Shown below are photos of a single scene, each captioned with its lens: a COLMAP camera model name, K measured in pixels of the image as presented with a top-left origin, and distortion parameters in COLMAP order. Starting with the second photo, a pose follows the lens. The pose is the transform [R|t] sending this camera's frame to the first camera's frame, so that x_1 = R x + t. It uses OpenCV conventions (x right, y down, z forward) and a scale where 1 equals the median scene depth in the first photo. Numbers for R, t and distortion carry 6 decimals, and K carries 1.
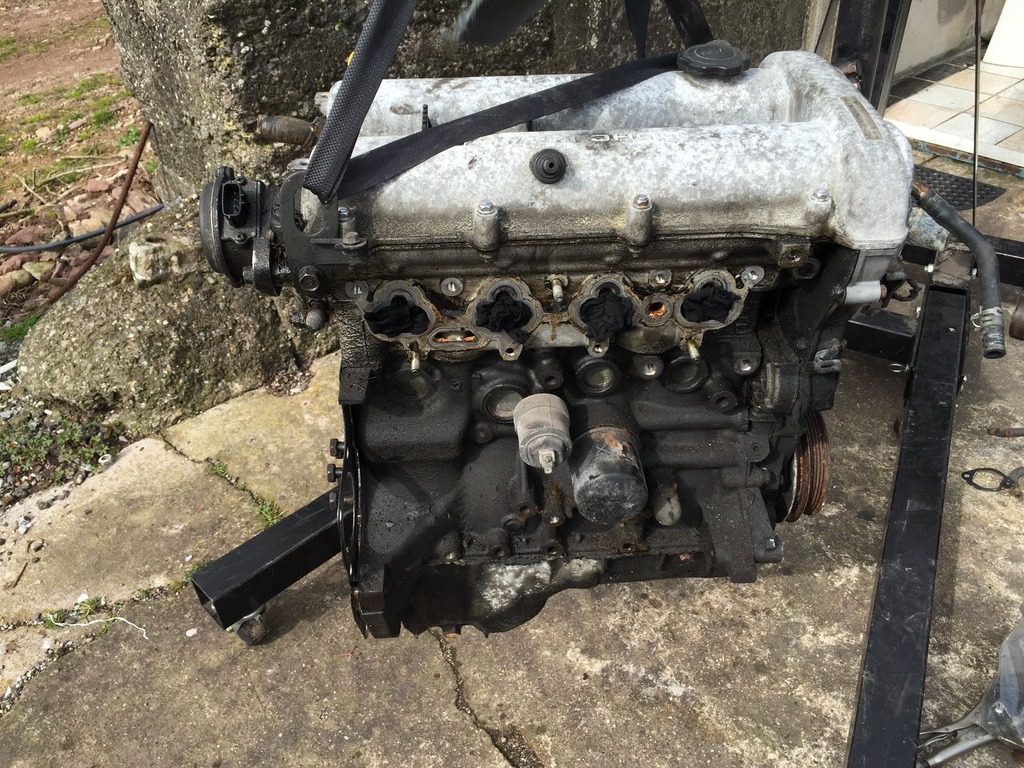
lens RADIAL K [[976.0, 0, 515.2], [0, 976.0, 386.1], [0, 0, 1]] dist [0.046330, 0.000000]
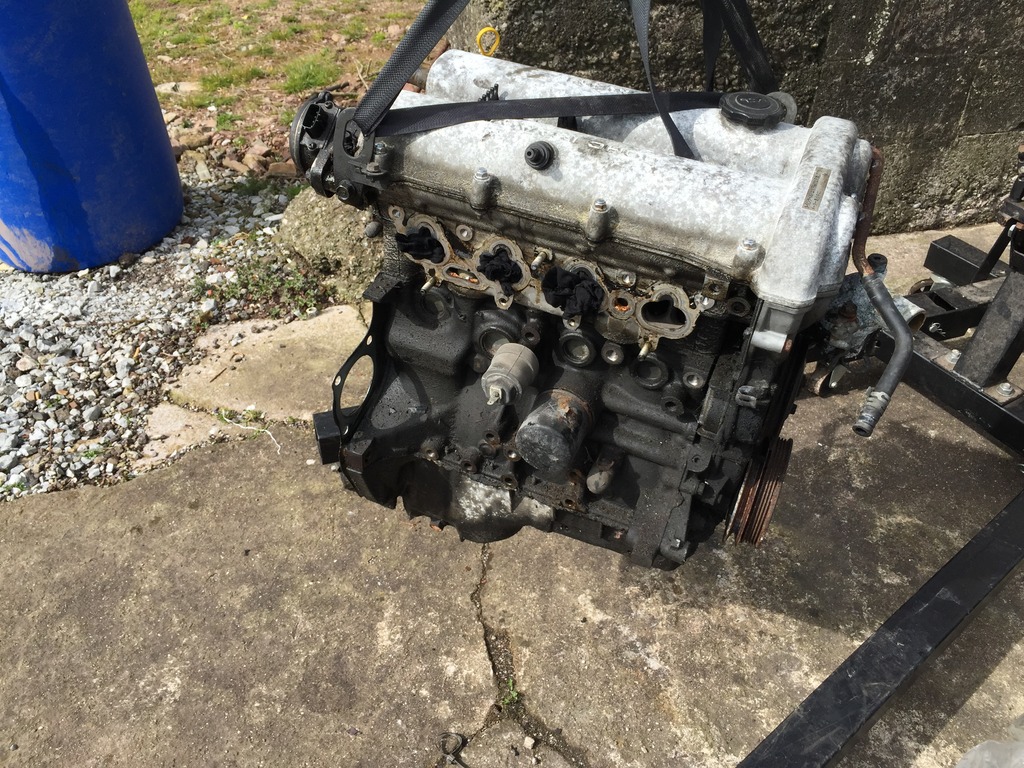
lens RADIAL K [[976.0, 0, 503.6], [0, 976.0, 429.5], [0, 0, 1]] dist [0.046330, 0.000000]
pose [[0.892085, 0.341775, -0.295591, 0.257621], [-0.315638, 0.939425, 0.133615, -0.030947], [0.323352, -0.025896, 0.945924, -0.087020]]
